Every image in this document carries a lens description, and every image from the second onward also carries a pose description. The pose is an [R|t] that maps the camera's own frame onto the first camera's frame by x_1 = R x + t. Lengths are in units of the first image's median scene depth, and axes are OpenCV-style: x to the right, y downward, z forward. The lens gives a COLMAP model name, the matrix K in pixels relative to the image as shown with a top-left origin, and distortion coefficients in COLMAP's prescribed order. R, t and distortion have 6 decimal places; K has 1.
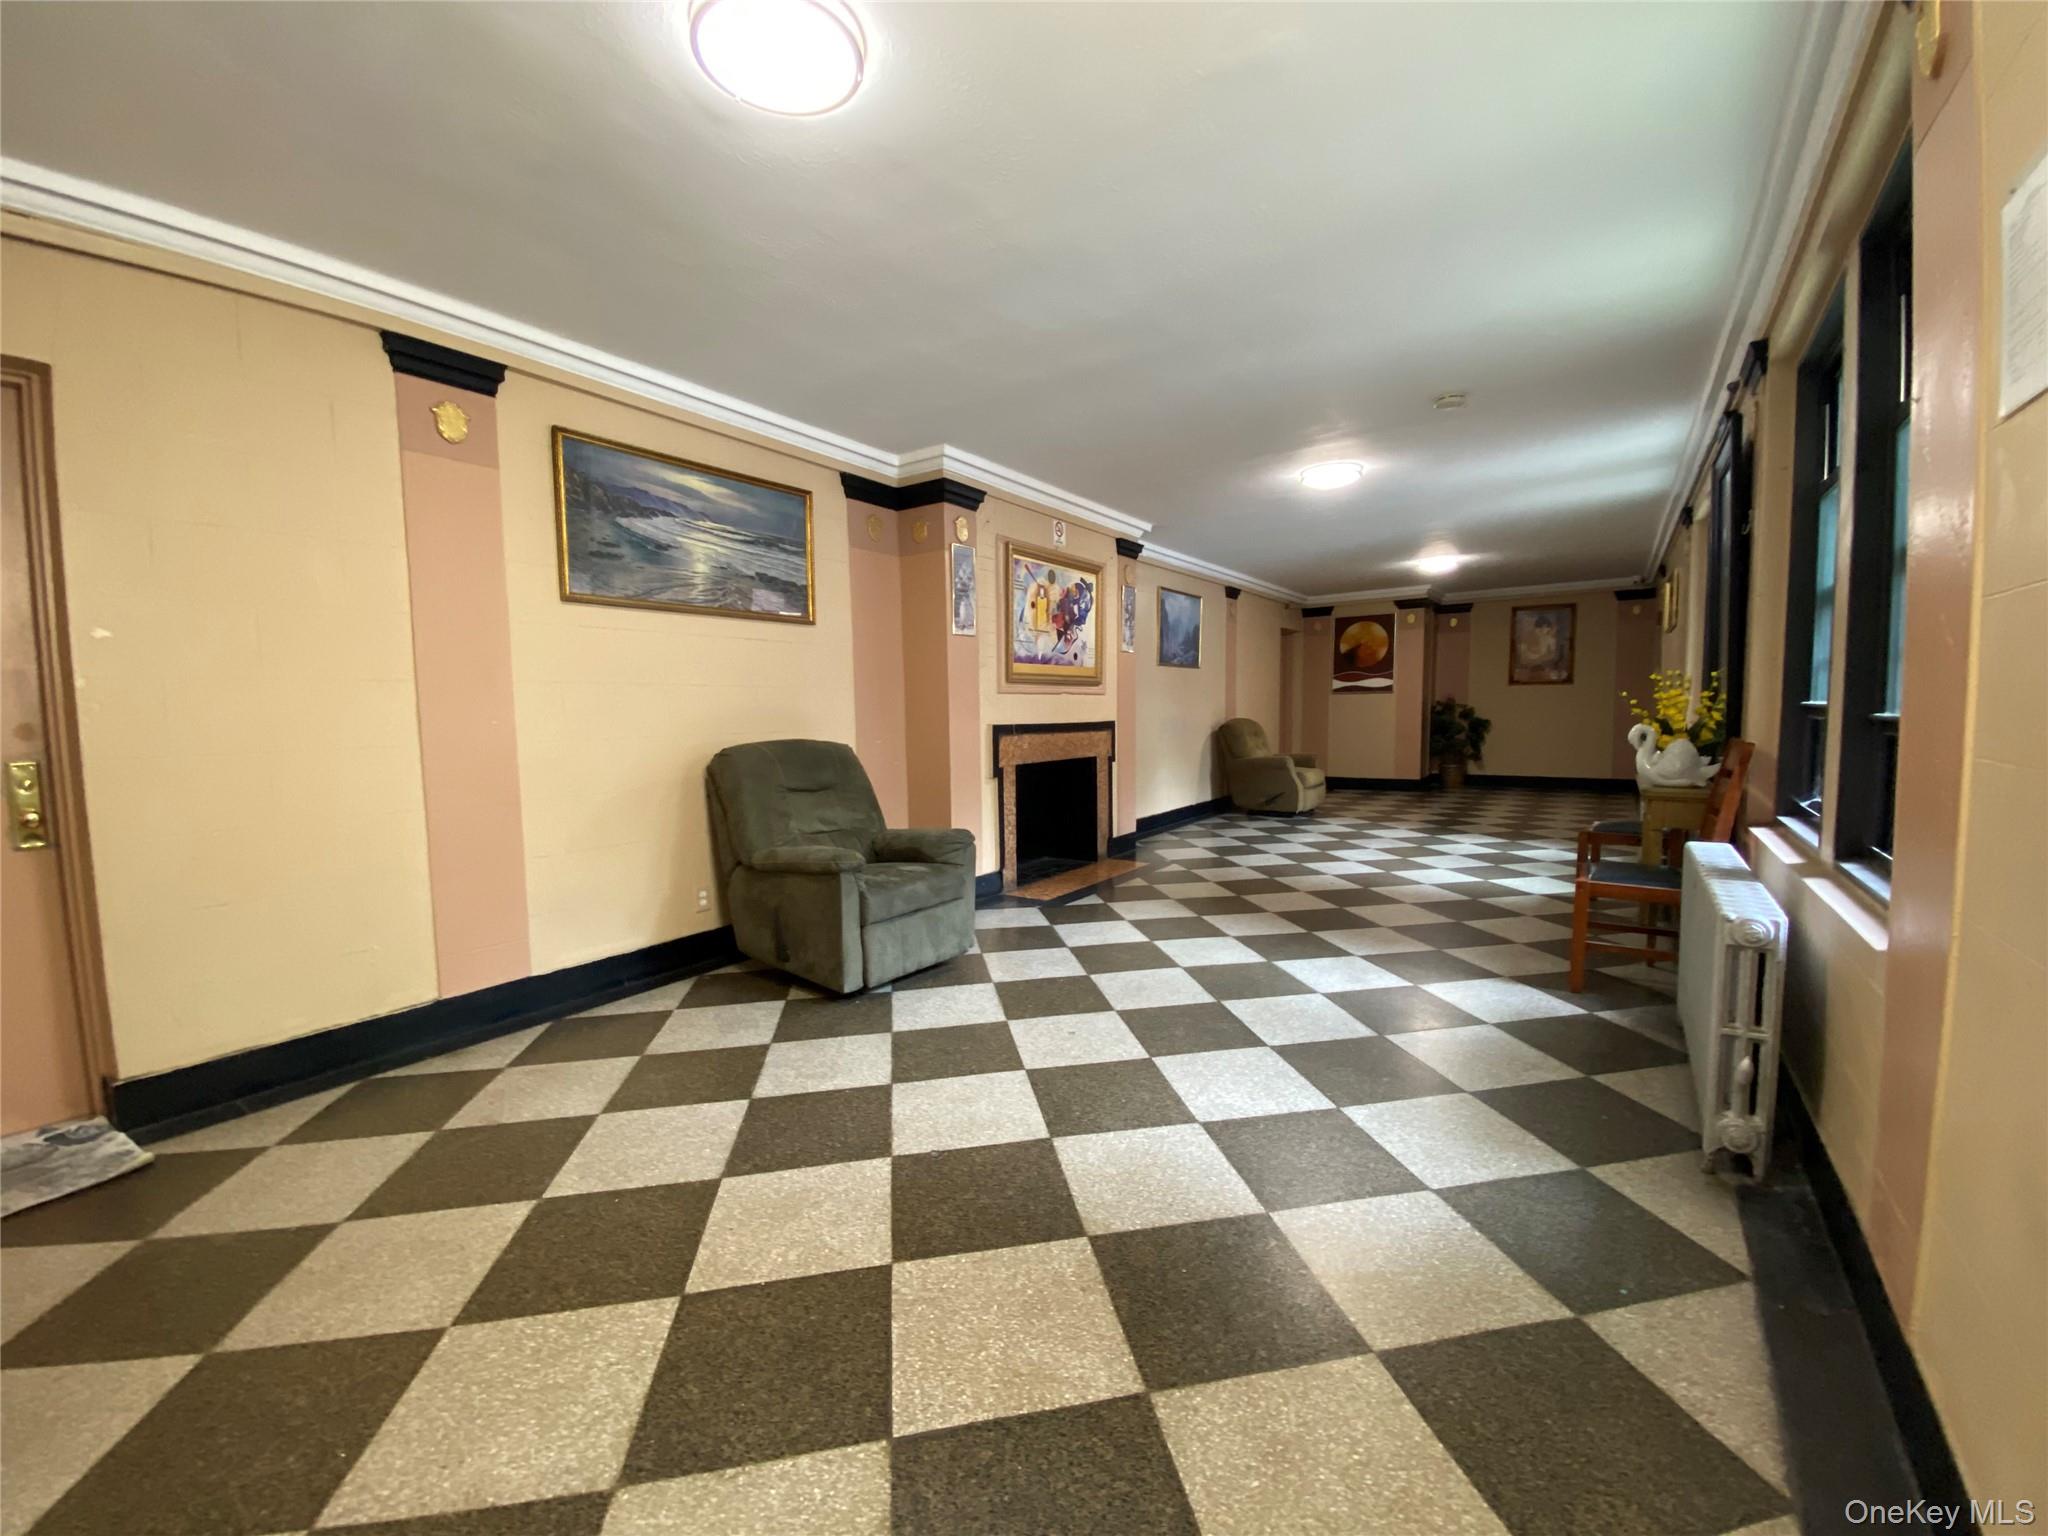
lens RADIAL K [[830.4, 0, 1019.4], [0, 830.4, 778.3], [0, 0, 1]] dist [0.009999, -0.004754]
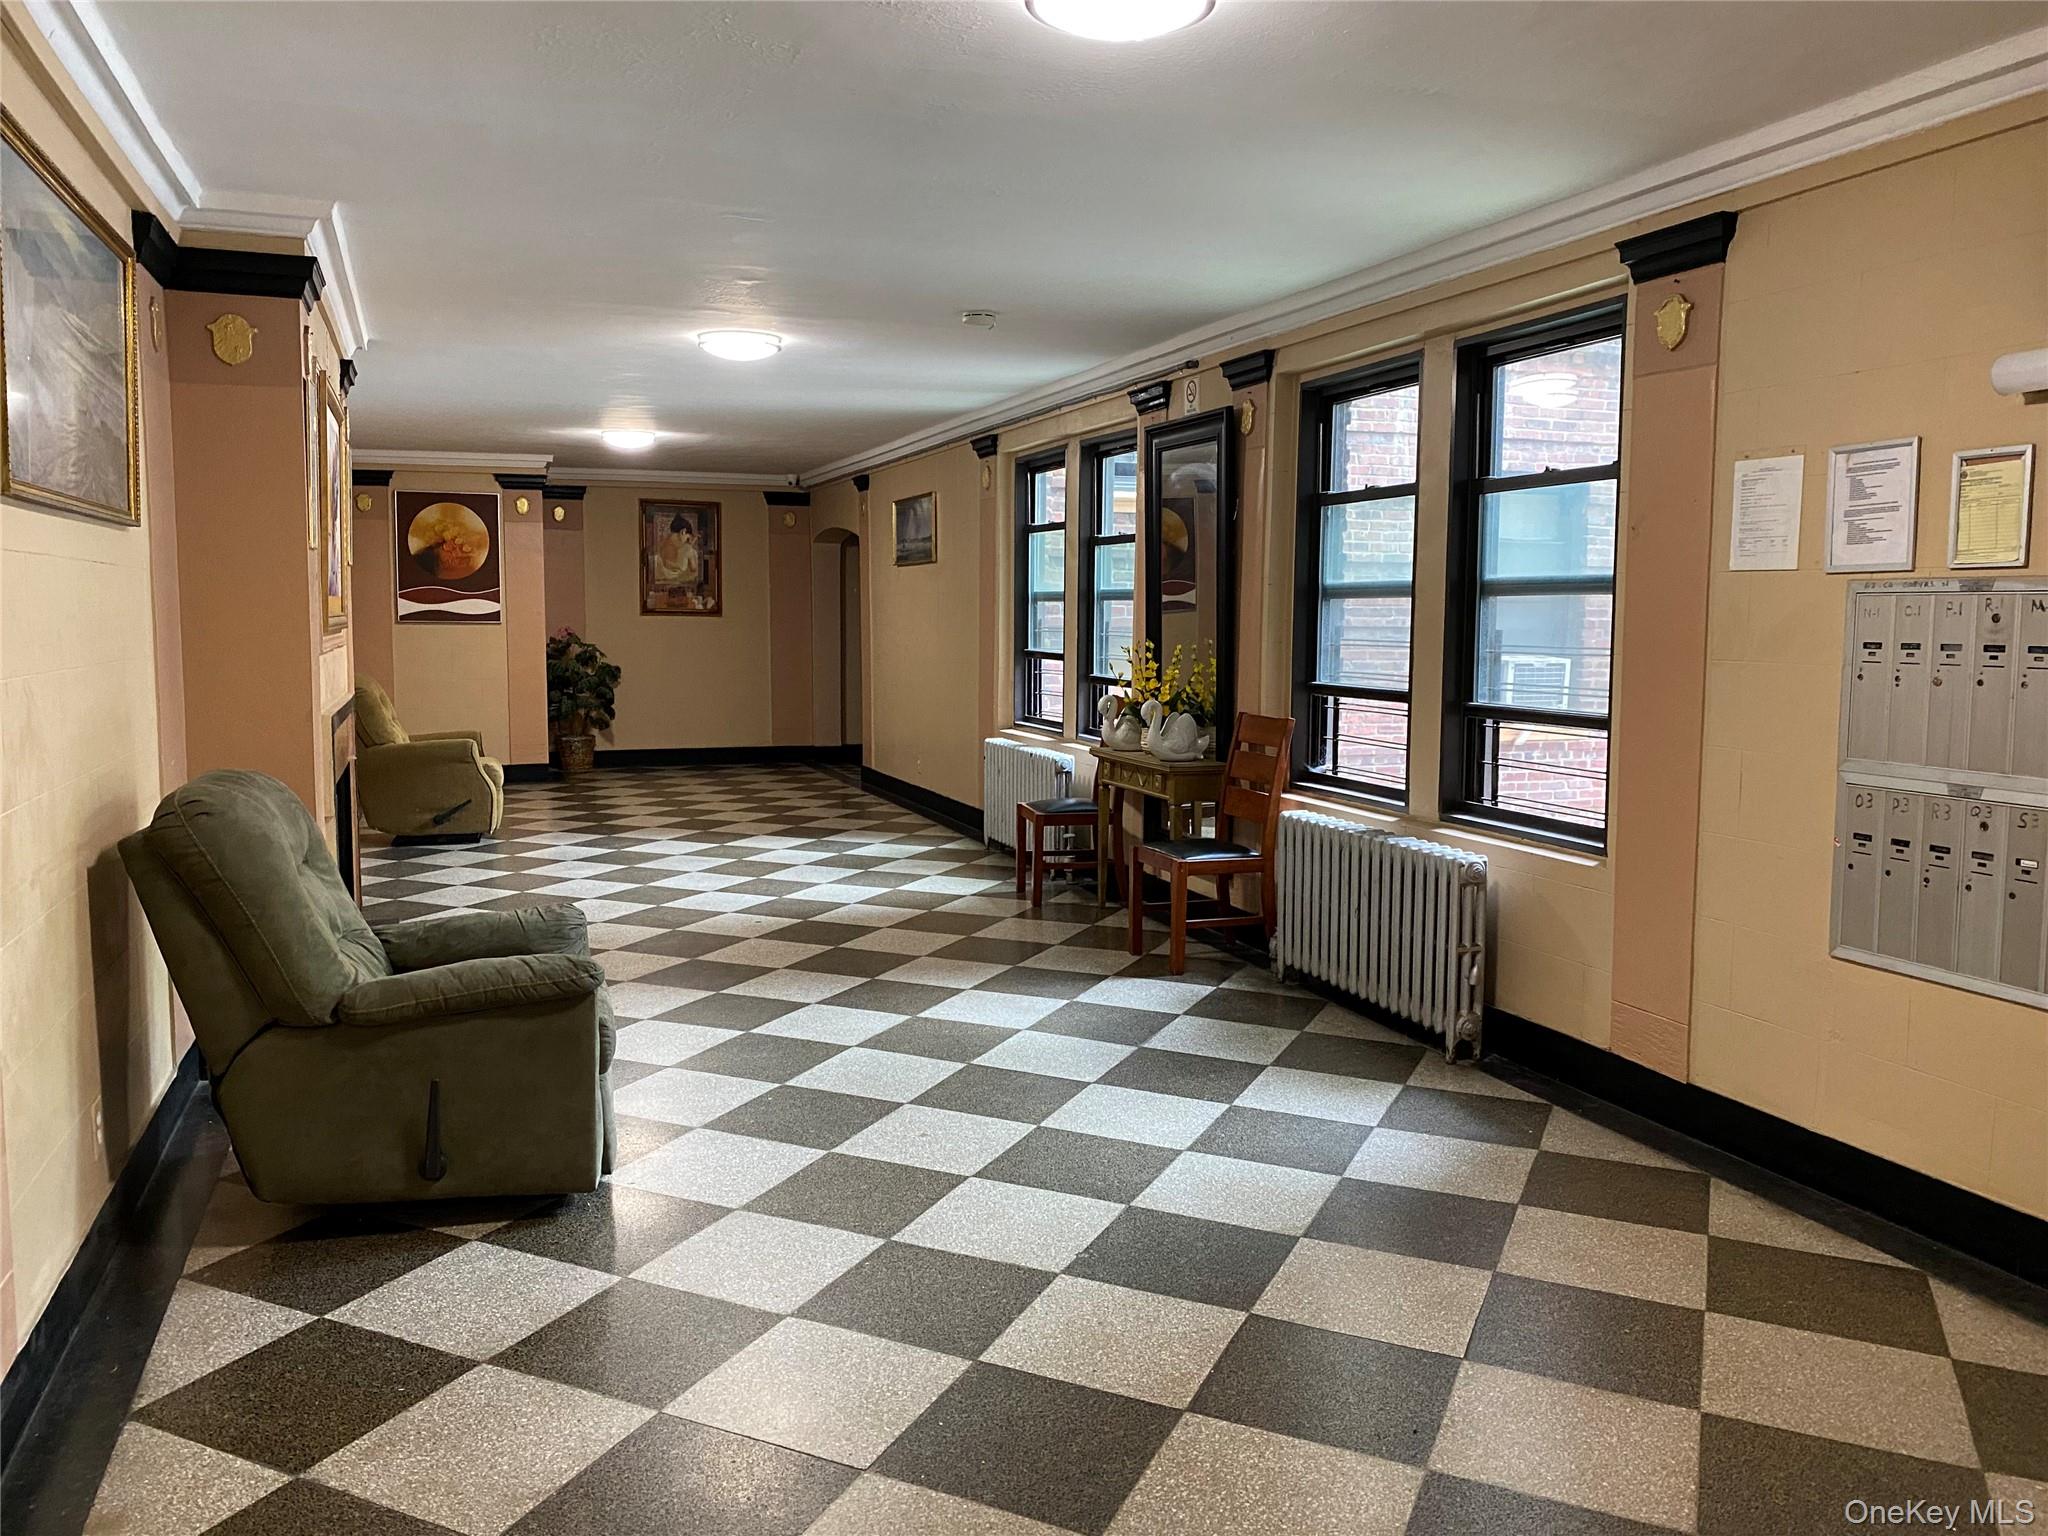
lens RADIAL K [[1549.5, 0, 1042.0], [0, 1549.5, 755.4], [0, 0, 1]] dist [0.067364, 0.002508]
pose [[0.562249, -0.056409, 0.825042, -0.664270], [0.053563, 0.998060, 0.031737, -0.050932], [-0.825232, 0.026348, 0.564179, 0.060249]]
